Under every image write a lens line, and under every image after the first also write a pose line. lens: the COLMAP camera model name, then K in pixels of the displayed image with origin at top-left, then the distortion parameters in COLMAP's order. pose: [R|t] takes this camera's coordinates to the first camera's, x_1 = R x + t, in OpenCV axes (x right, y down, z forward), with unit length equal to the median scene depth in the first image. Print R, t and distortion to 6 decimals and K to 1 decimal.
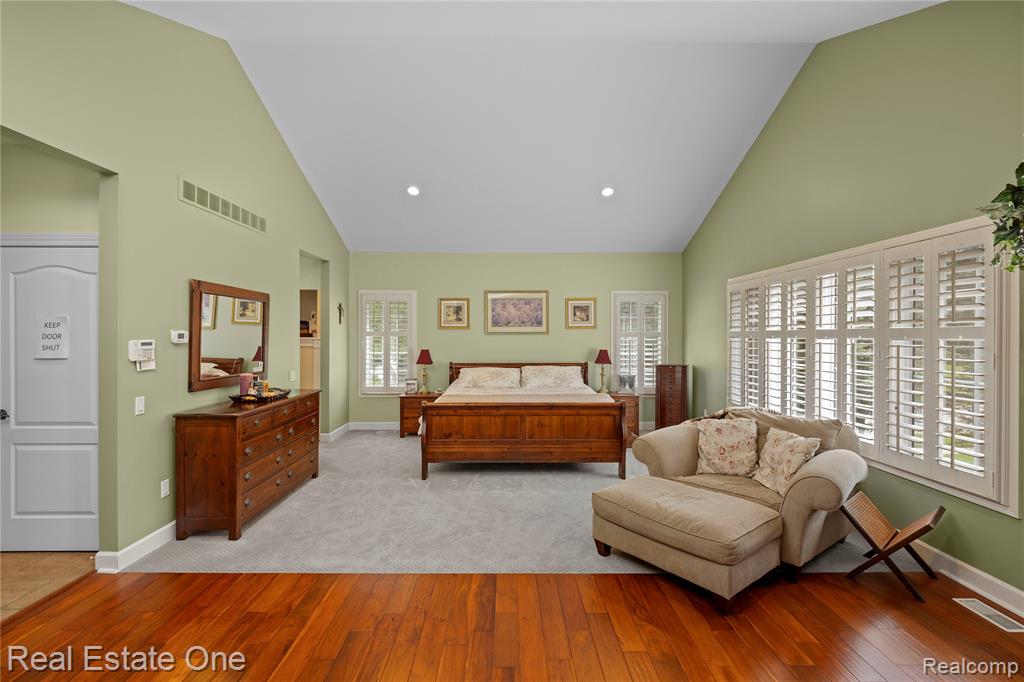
lens RADIAL K [[459.8, 0, 509.3], [0, 459.8, 337.3], [0, 0, 1]] dist [-0.000705, -0.000450]
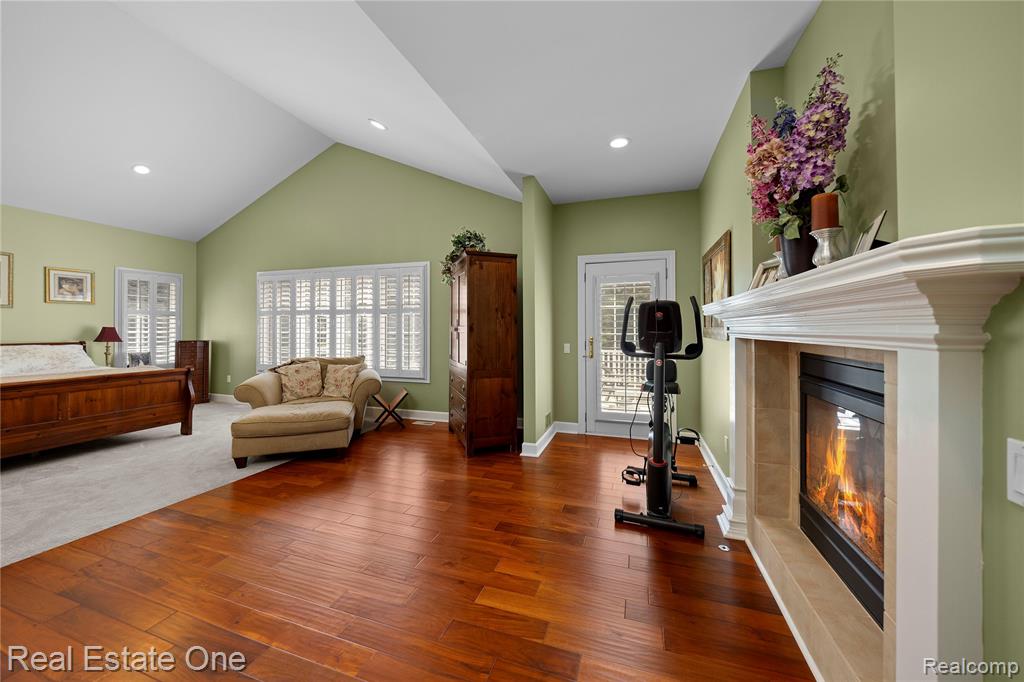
lens RADIAL K [[380.8, 0, 510.2], [0, 380.8, 331.9], [0, 0, 1]] dist [0.000739, 0.000200]
pose [[0.336485, -0.010158, 0.941634, -0.372919], [0.004514, 0.999948, 0.009174, 0.048324], [-0.941678, 0.001164, 0.336513, -0.067617]]
